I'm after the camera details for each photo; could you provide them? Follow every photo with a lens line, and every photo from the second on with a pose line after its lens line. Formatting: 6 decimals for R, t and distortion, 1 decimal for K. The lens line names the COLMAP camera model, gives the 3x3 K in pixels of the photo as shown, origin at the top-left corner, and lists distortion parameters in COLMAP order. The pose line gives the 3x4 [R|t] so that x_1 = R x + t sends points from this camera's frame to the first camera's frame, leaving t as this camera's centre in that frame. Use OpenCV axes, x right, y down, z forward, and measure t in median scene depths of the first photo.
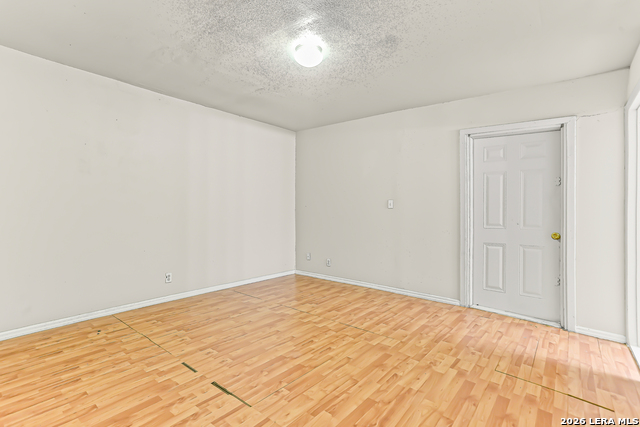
lens RADIAL K [[311.9, 0, 320.6], [0, 311.9, 210.0], [0, 0, 1]] dist [0.015289, 0.000951]
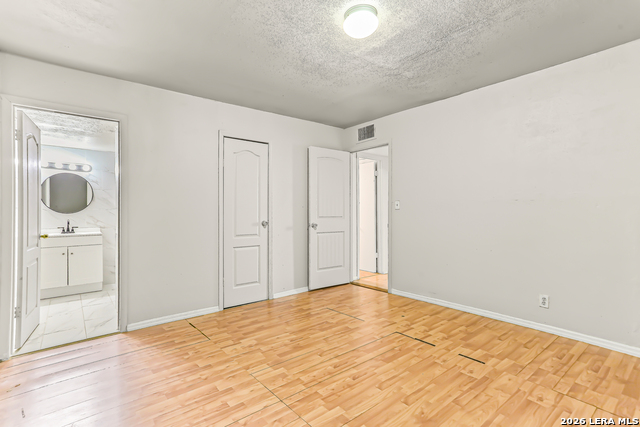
lens RADIAL K [[311.9, 0, 318.0], [0, 311.9, 212.2], [0, 0, 1]] dist [0.015289, 0.000951]
pose [[-0.981860, -0.003758, 0.189569, -0.098381], [-0.002603, 0.999976, 0.006345, -0.006955], [-0.189588, 0.005737, -0.981847, 2.043727]]
